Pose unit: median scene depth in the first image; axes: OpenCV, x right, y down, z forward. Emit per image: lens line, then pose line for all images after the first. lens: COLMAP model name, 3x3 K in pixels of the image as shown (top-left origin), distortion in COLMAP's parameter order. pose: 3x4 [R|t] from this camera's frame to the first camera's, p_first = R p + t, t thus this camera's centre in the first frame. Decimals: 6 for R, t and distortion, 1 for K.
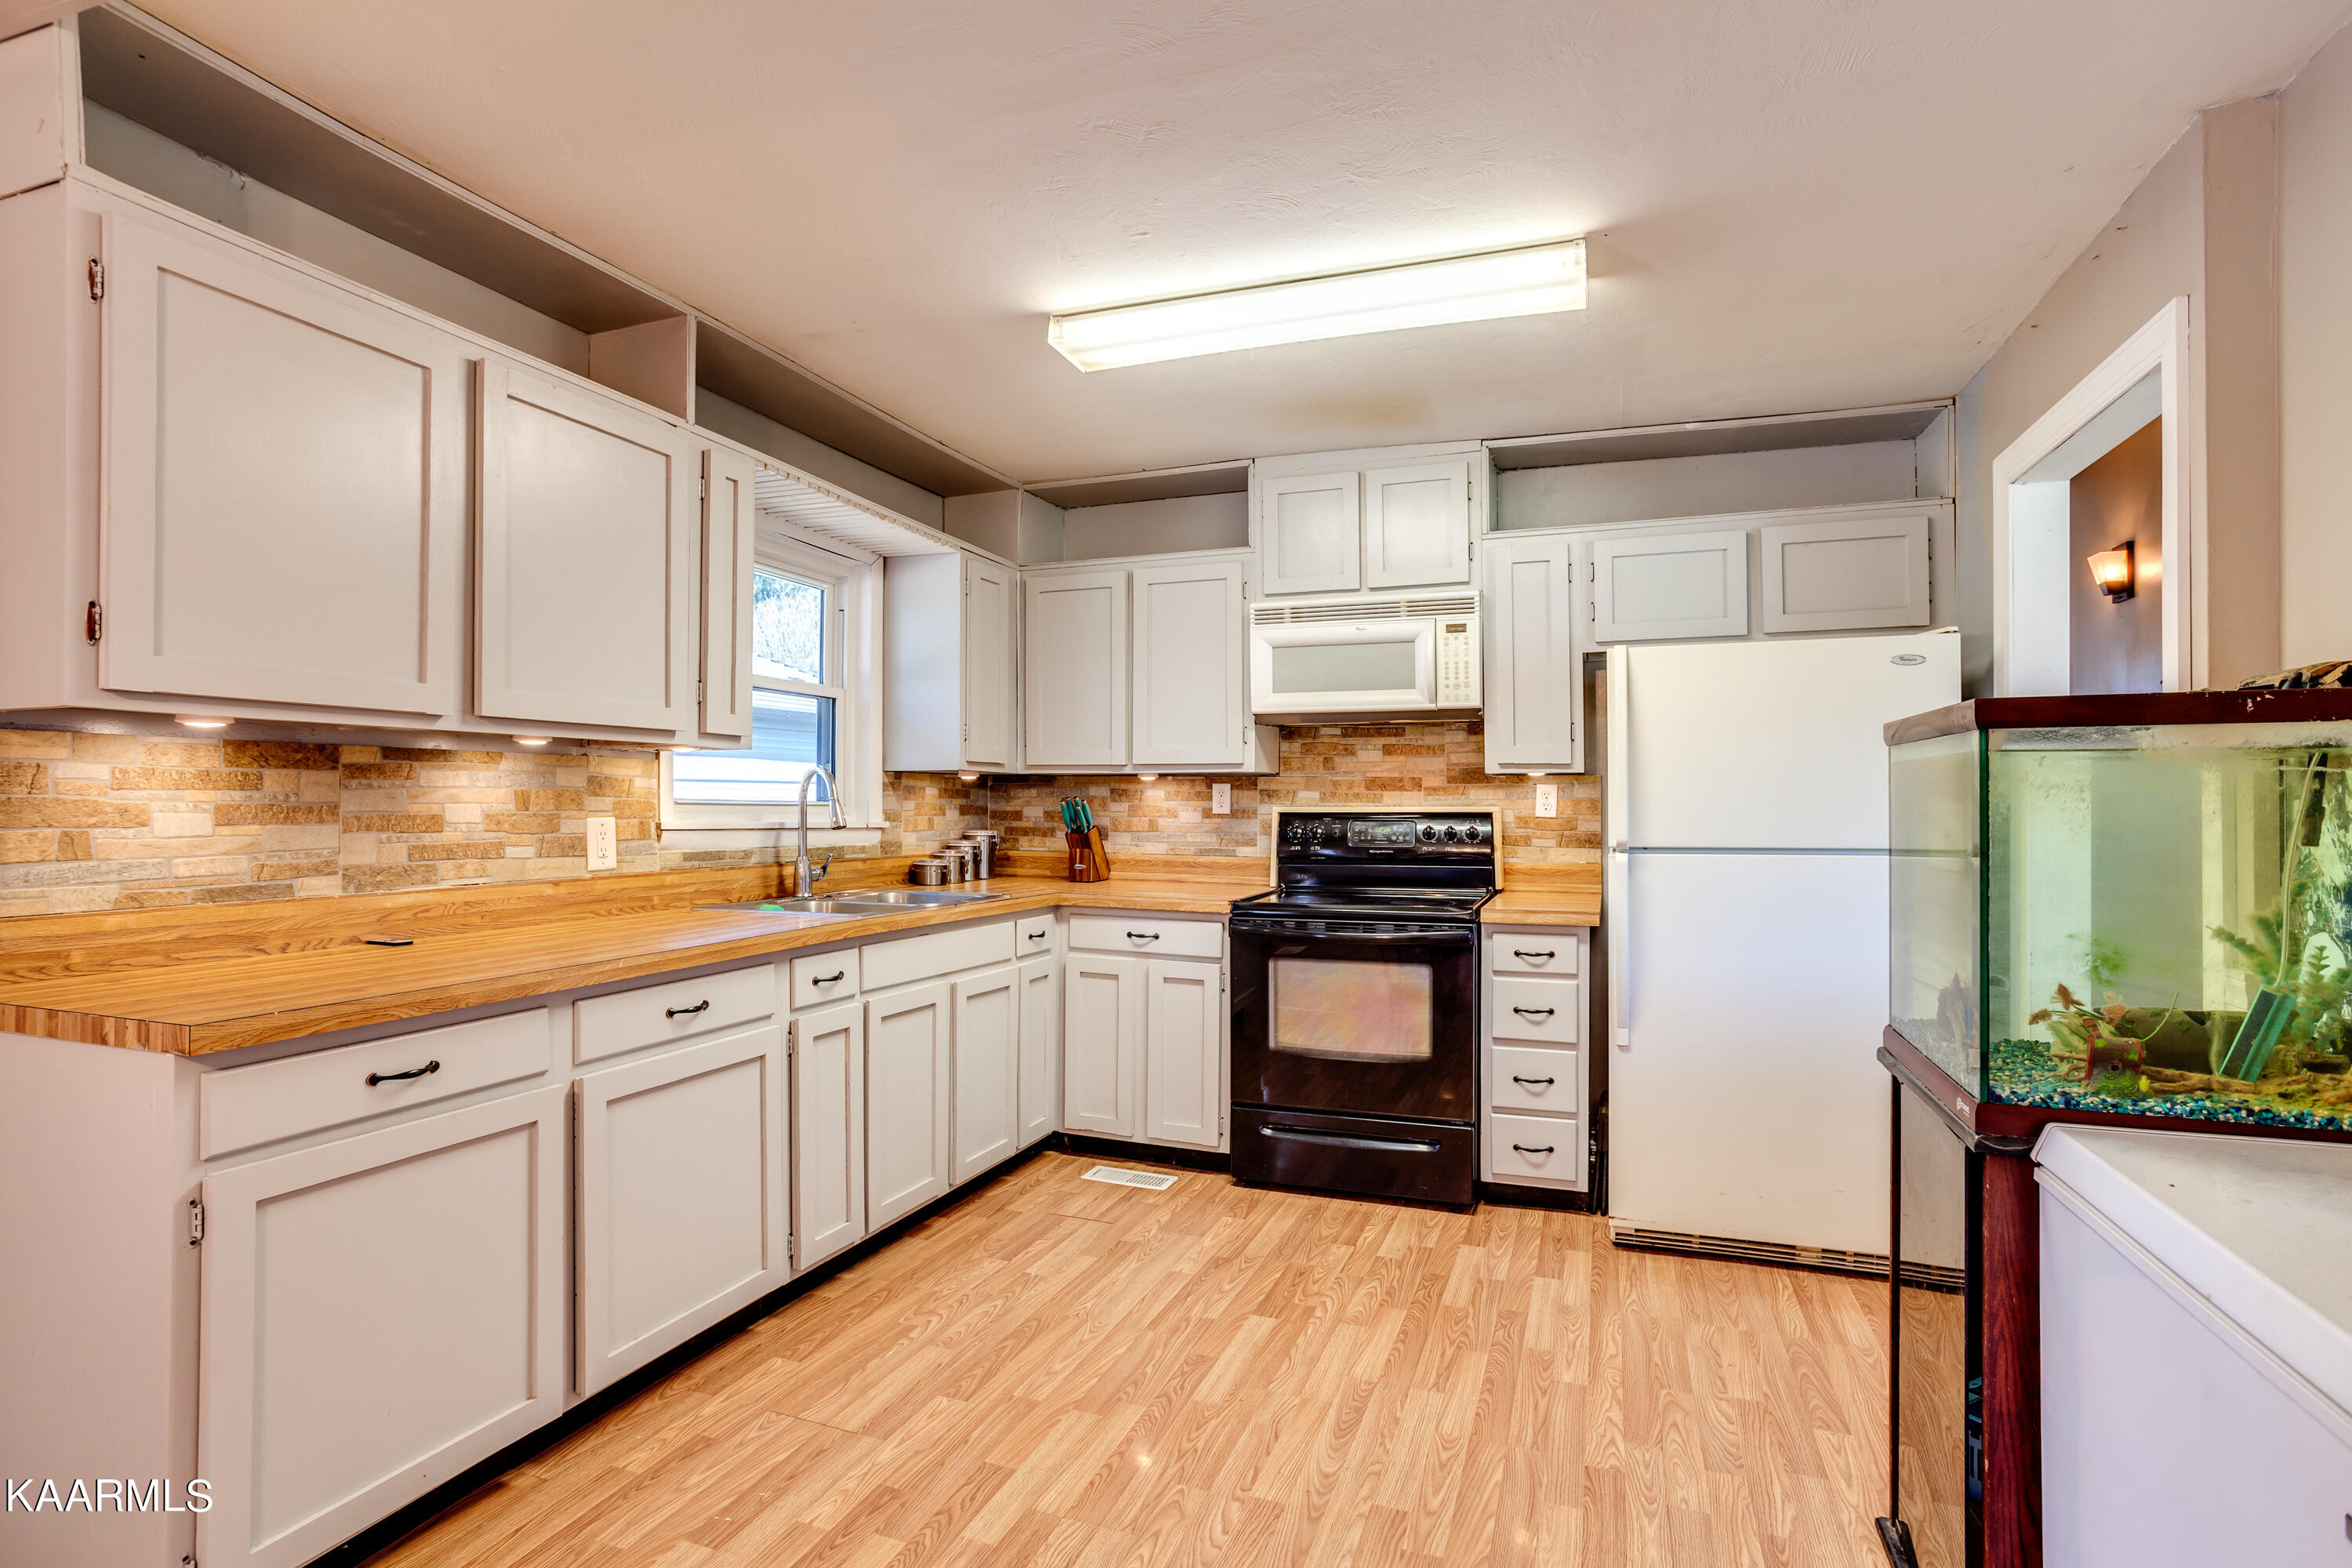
lens RADIAL K [[1168.7, 0, 1173.4], [0, 1168.7, 812.5], [0, 0, 1]] dist [-0.056171, 0.038686]
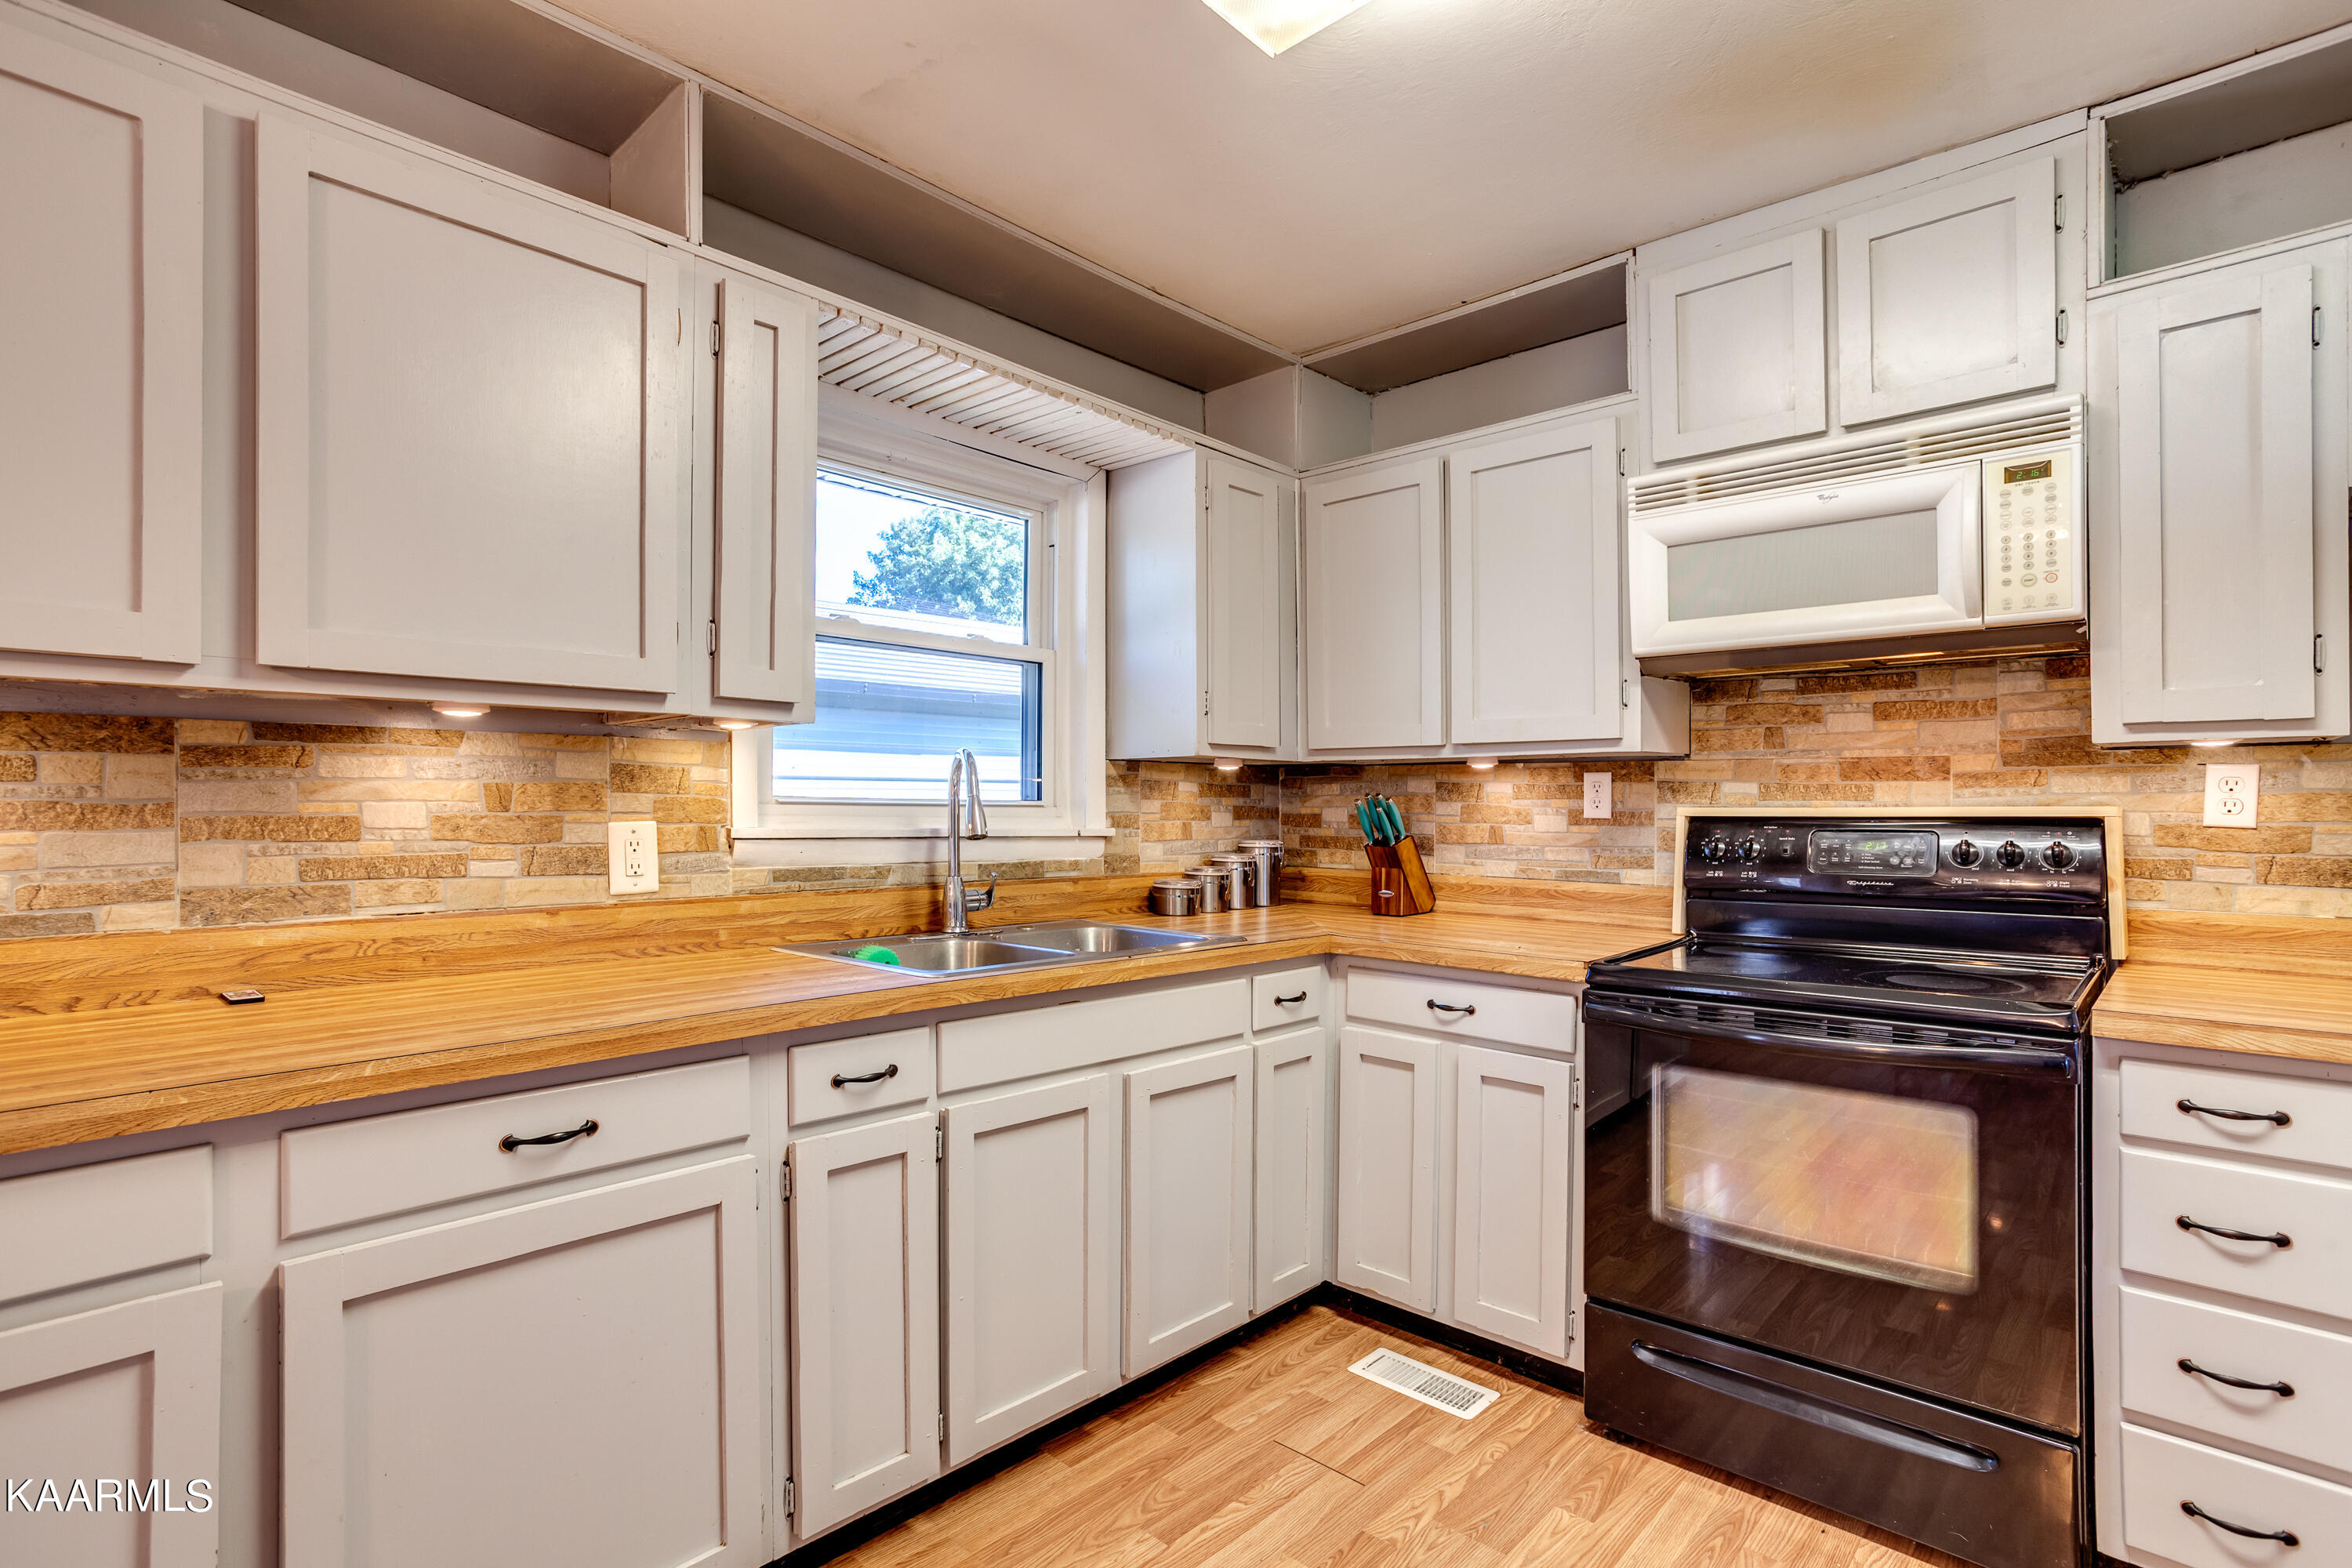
lens RADIAL K [[1168.7, 0, 1173.4], [0, 1168.7, 812.5], [0, 0, 1]] dist [-0.056171, 0.038686]
pose [[0.929459, 0.000667, -0.368926, 0.067704], [-0.001926, 0.999994, -0.003045, 0.000260], [0.368921, 0.003541, 0.929454, 0.341736]]
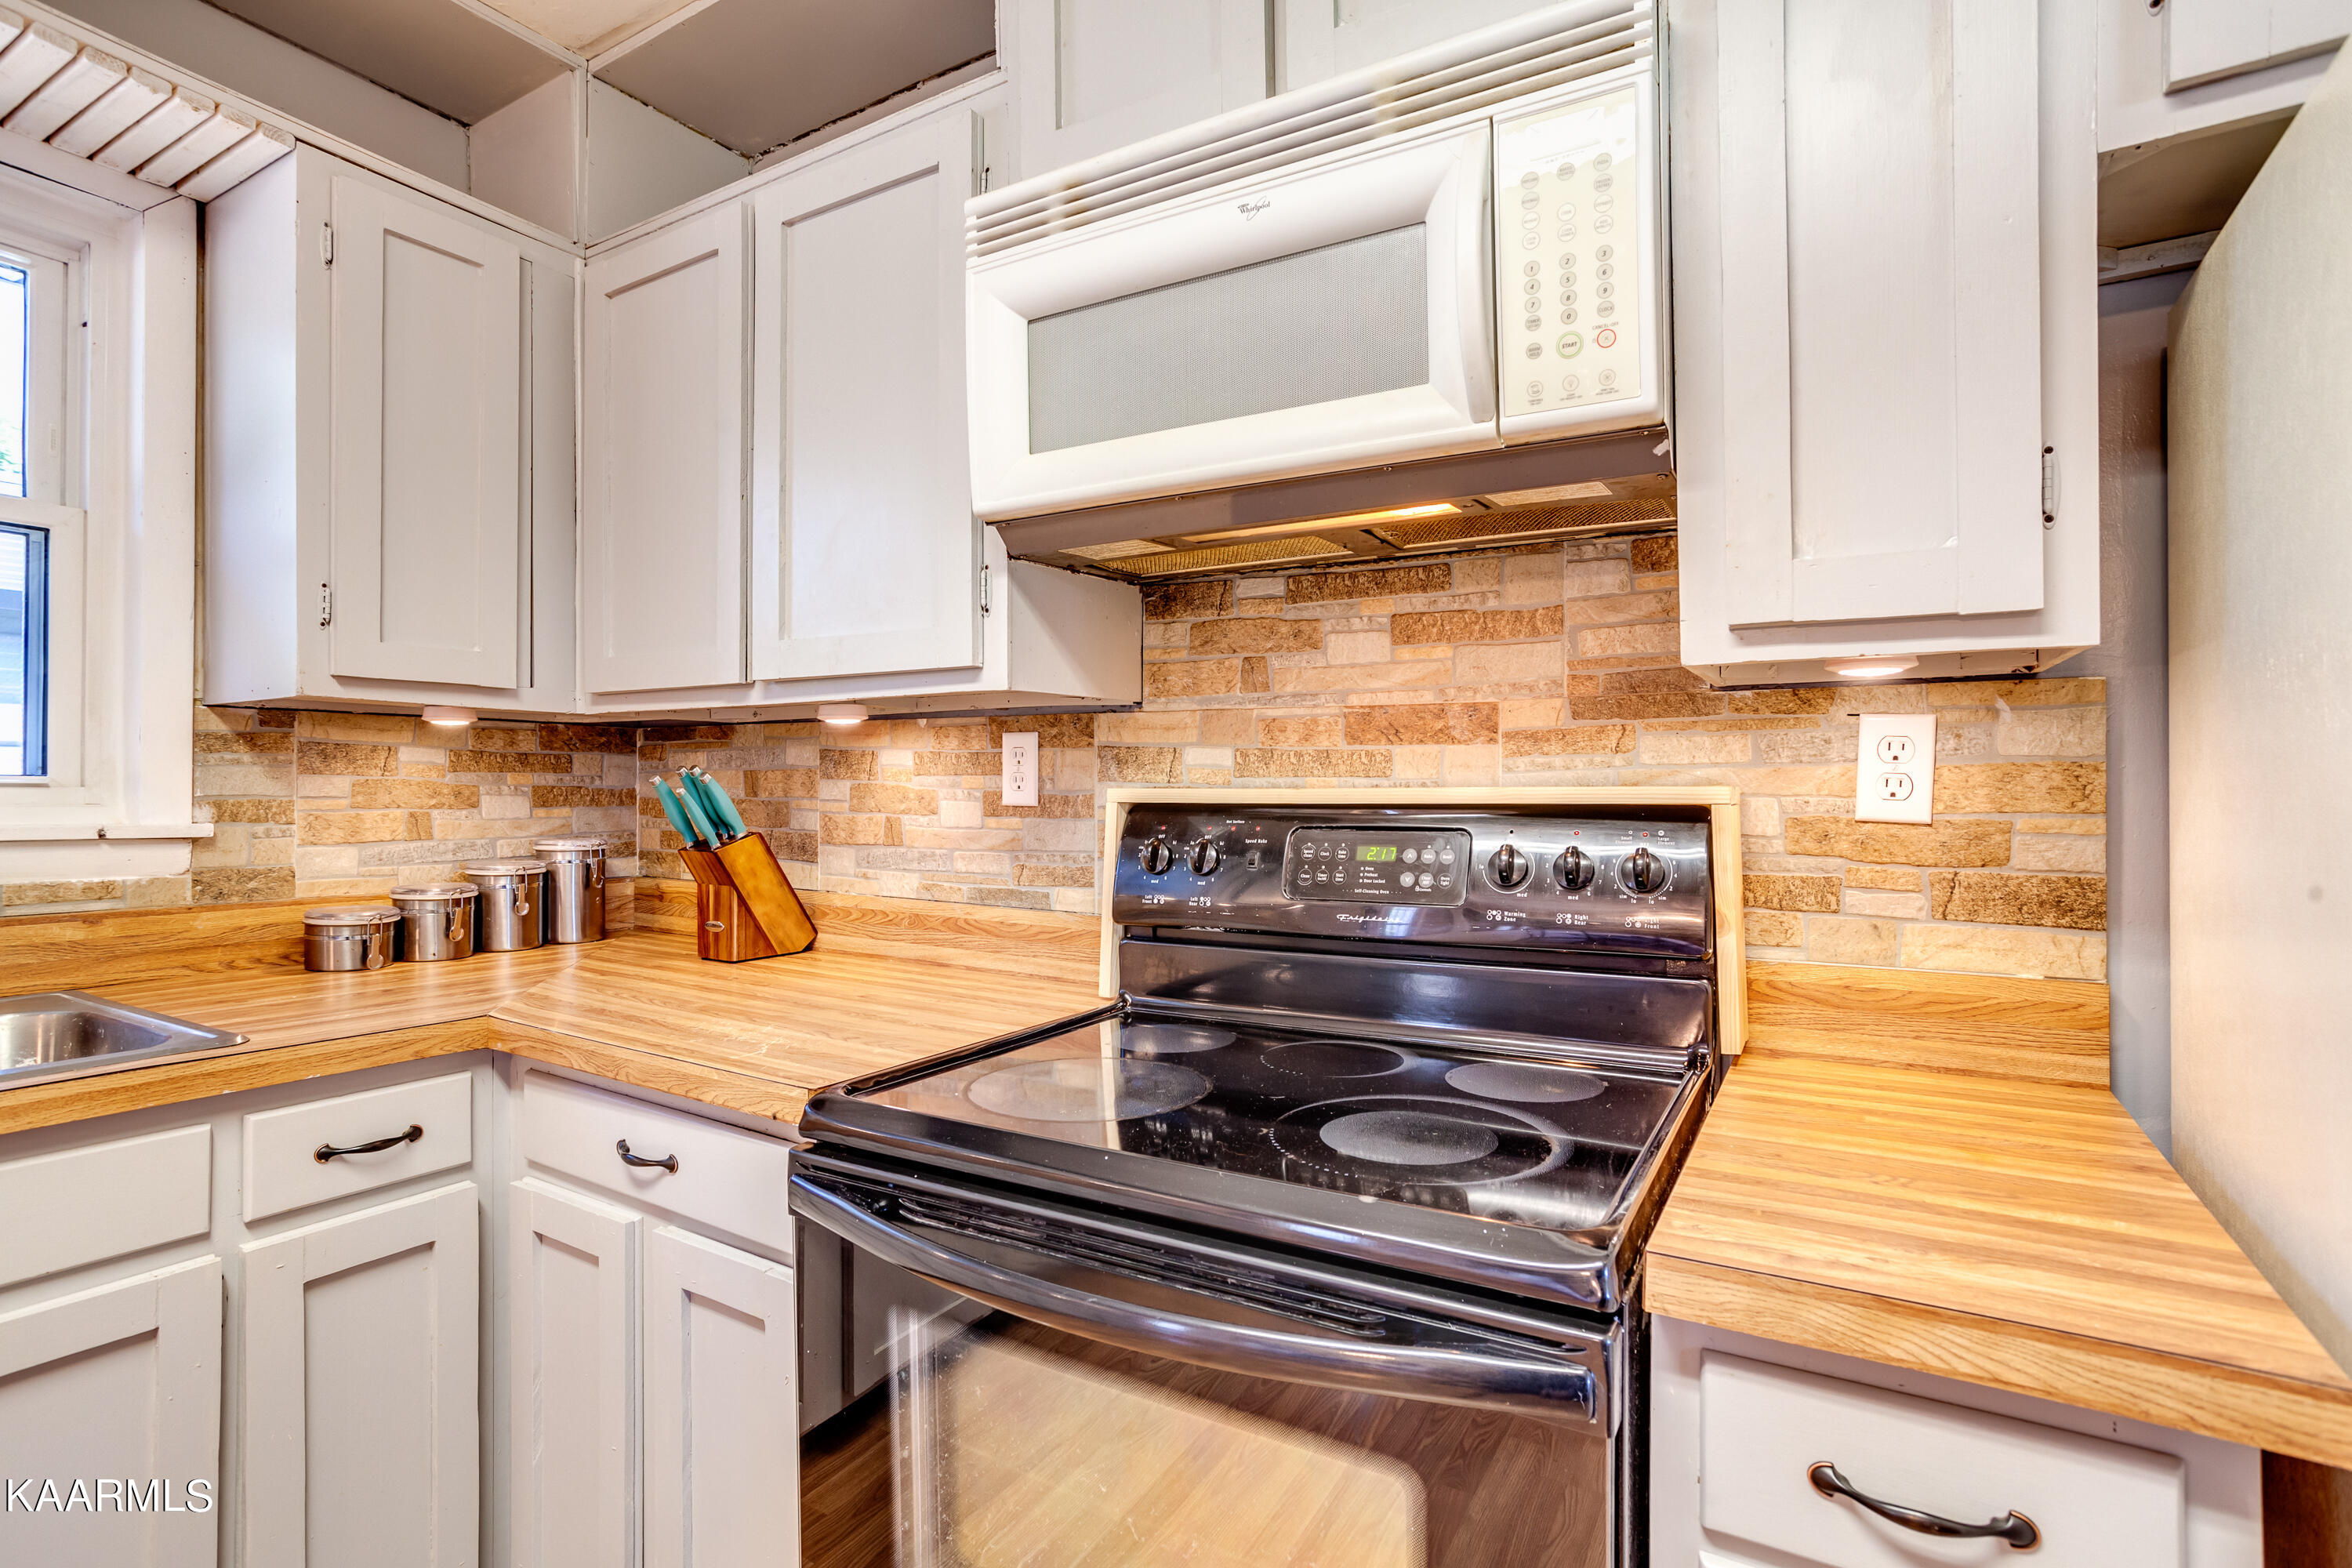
lens RADIAL K [[1211.4, 0, 1180.7], [0, 1211.4, 795.3], [0, 0, 1]] dist [-0.063957, 0.055542]
pose [[0.988134, 0.000795, -0.153595, 0.182633], [-0.001417, 0.999991, -0.003940, -0.001127], [0.153590, 0.004111, 0.988126, 0.658246]]
